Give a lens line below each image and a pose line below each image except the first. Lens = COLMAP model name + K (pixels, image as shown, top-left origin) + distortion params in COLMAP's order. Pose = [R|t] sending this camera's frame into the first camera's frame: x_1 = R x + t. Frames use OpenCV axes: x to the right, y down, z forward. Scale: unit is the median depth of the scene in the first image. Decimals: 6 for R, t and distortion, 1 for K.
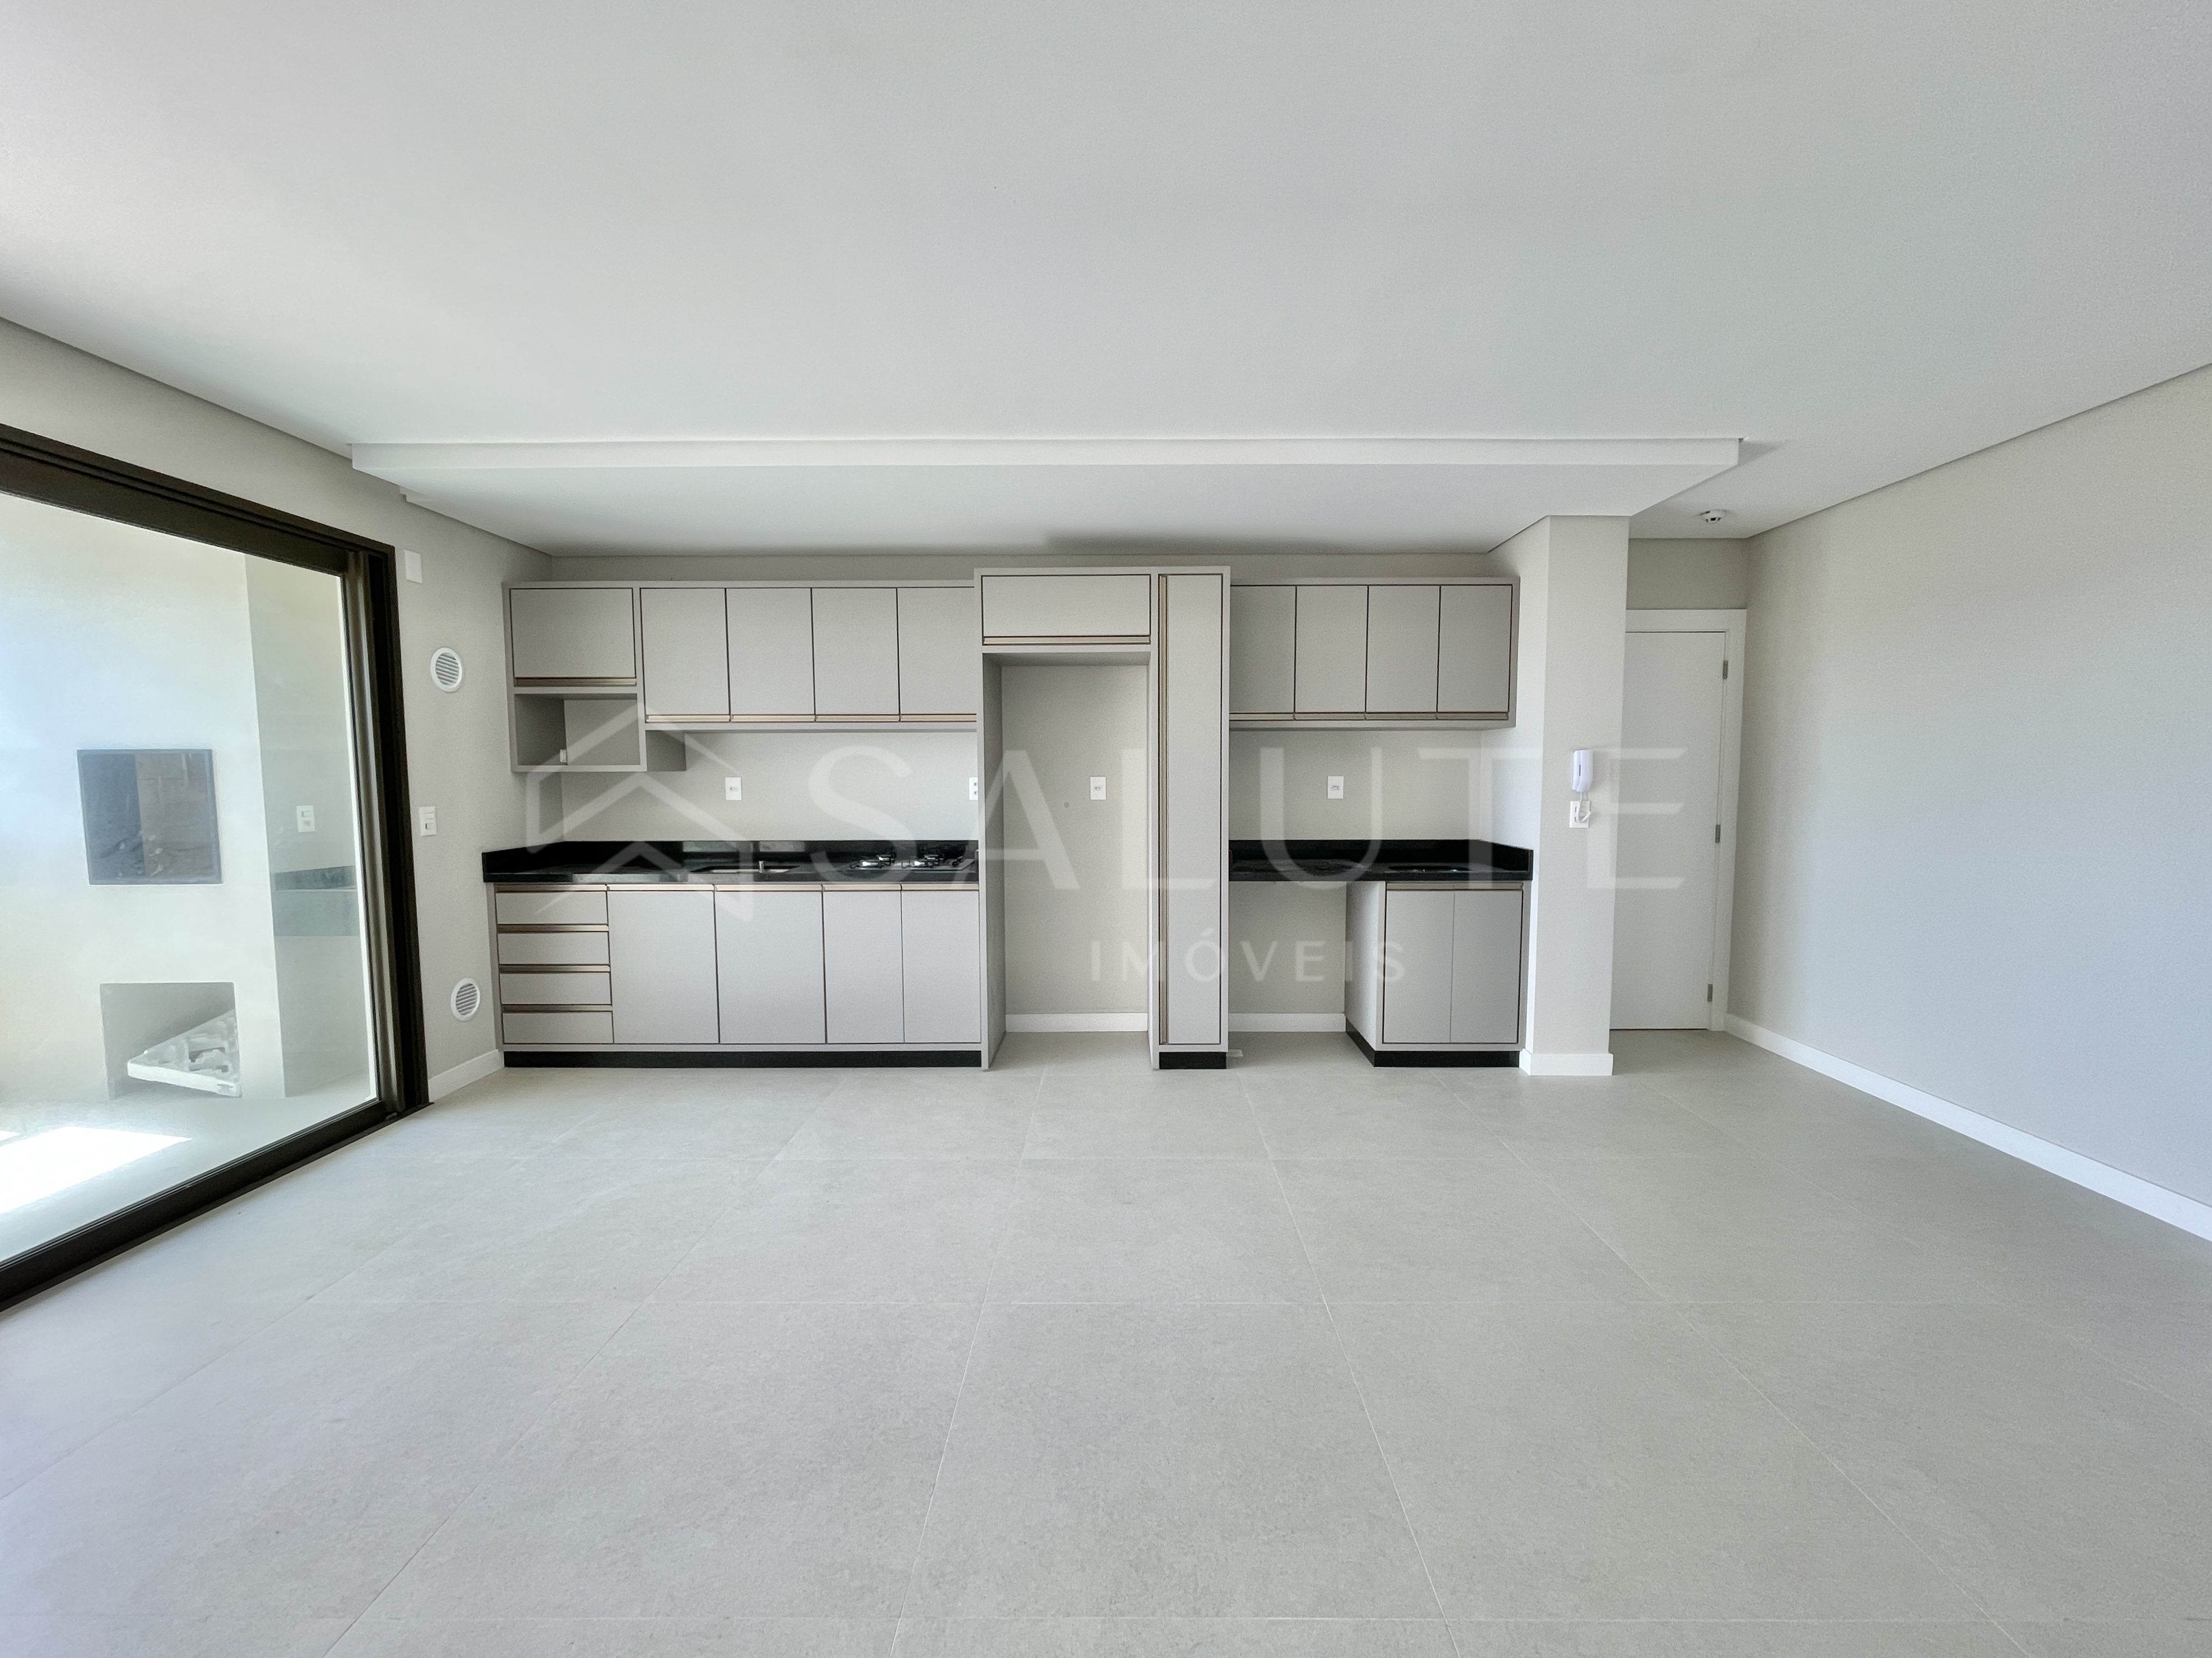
lens RADIAL K [[896.9, 0, 1100.6], [0, 896.9, 840.9], [0, 0, 1]] dist [0.002609, 0.000338]
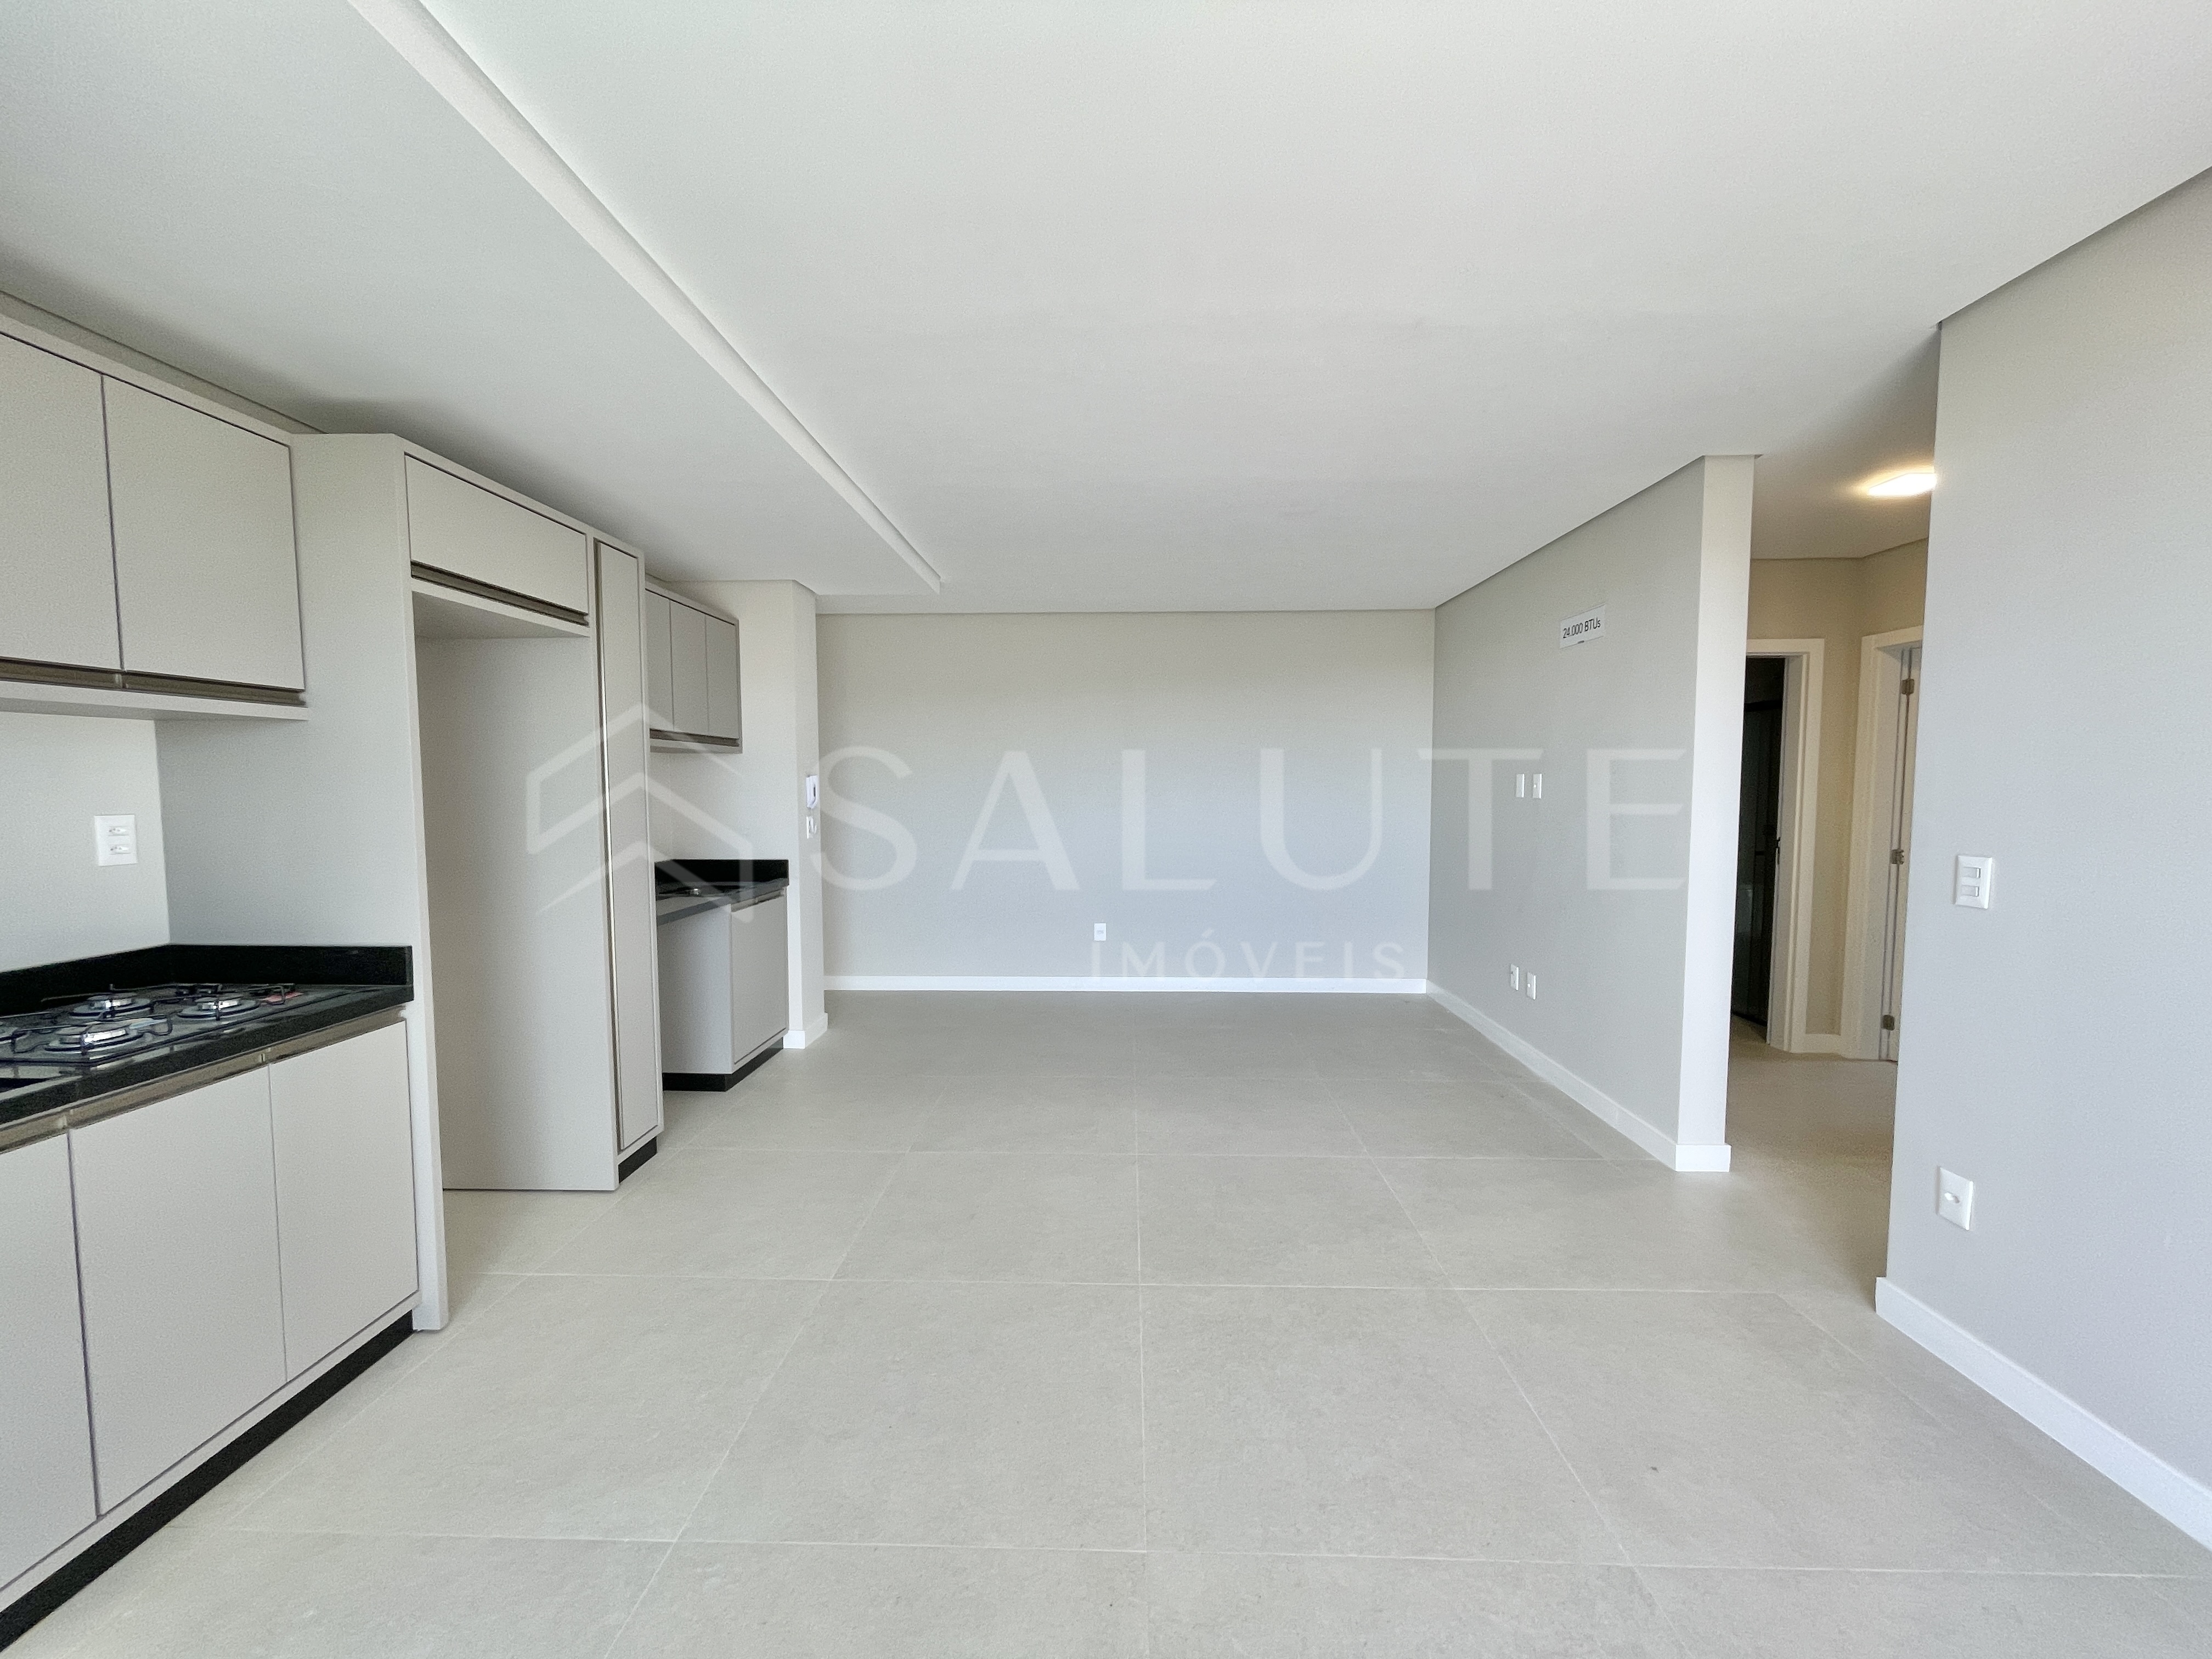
lens RADIAL K [[902.0, 0, 1097.7], [0, 902.0, 835.2], [0, 0, 1]] dist [-0.001448, -0.000067]
pose [[0.024889, -0.057359, 0.998043, -0.678008], [0.081406, 0.995153, 0.055163, -0.052209], [-0.996370, 0.079874, 0.029437, 0.555035]]
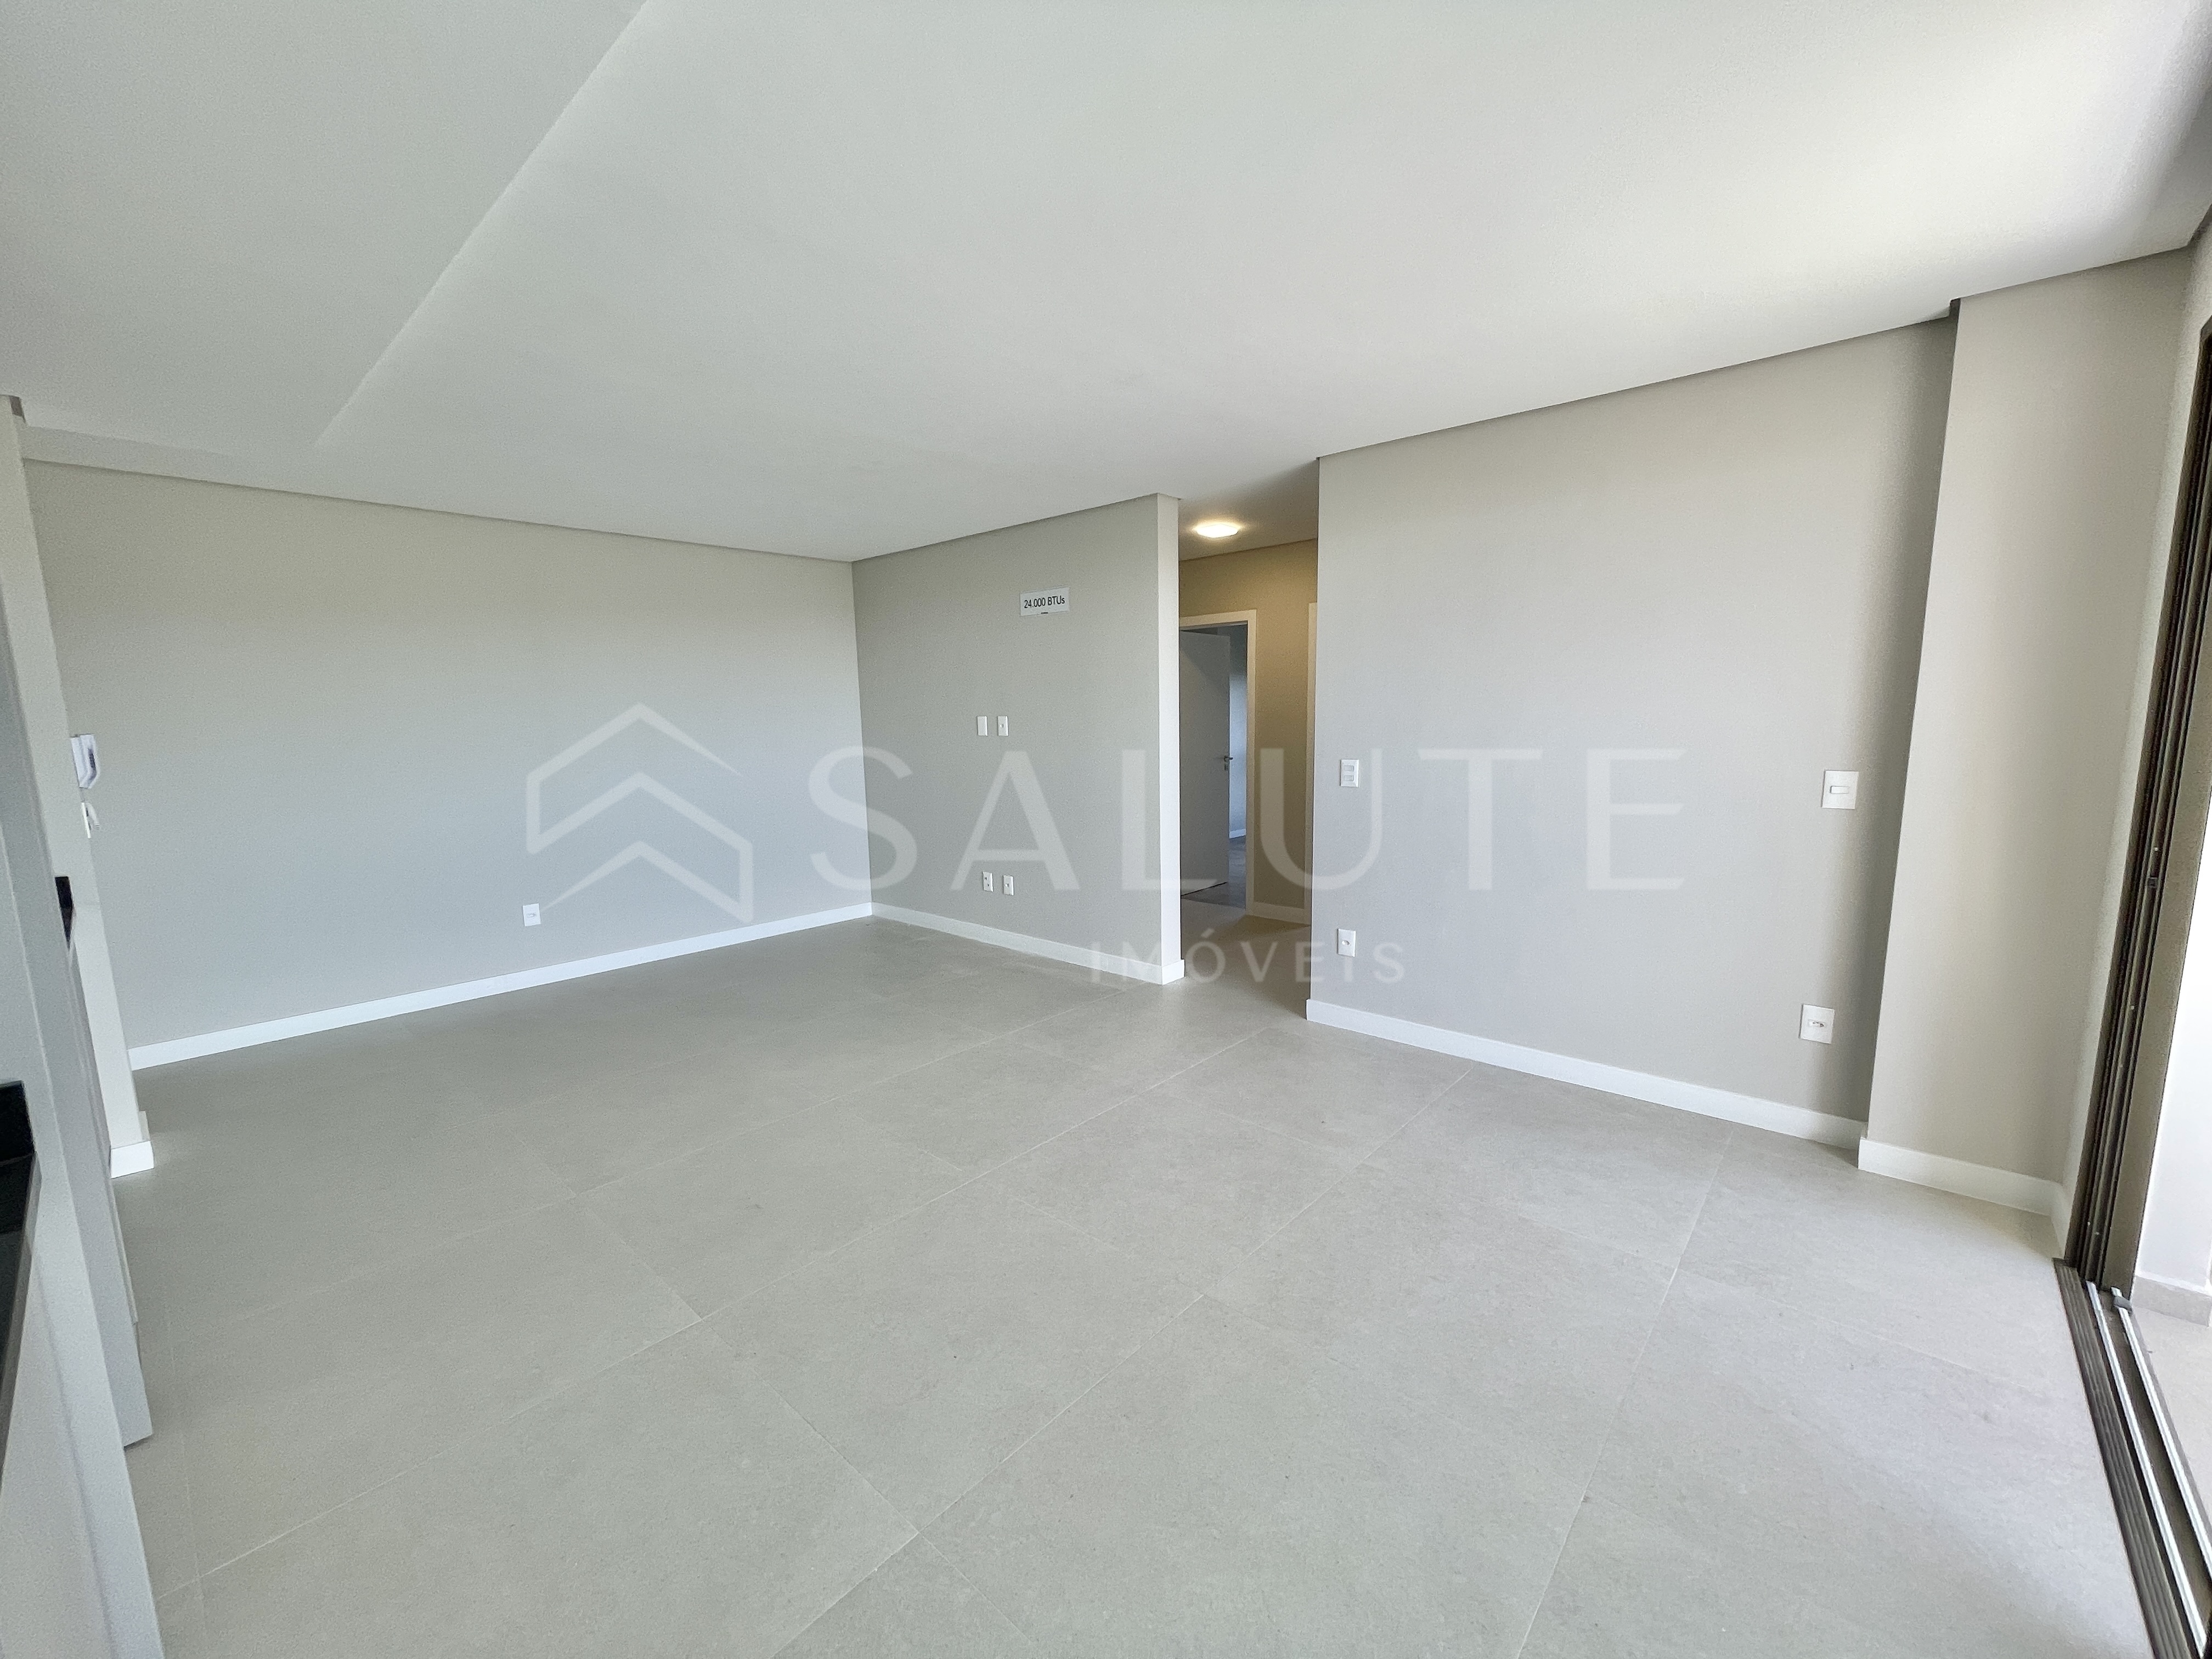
lens RADIAL K [[897.0, 0, 1100.6], [0, 897.0, 841.4], [0, 0, 1]] dist [0.002609, 0.000338]
pose [[-0.746337, -0.079181, 0.660841, -0.589633], [0.075203, 0.976507, 0.201937, -0.099639], [-0.661306, 0.200410, -0.722849, 0.964240]]
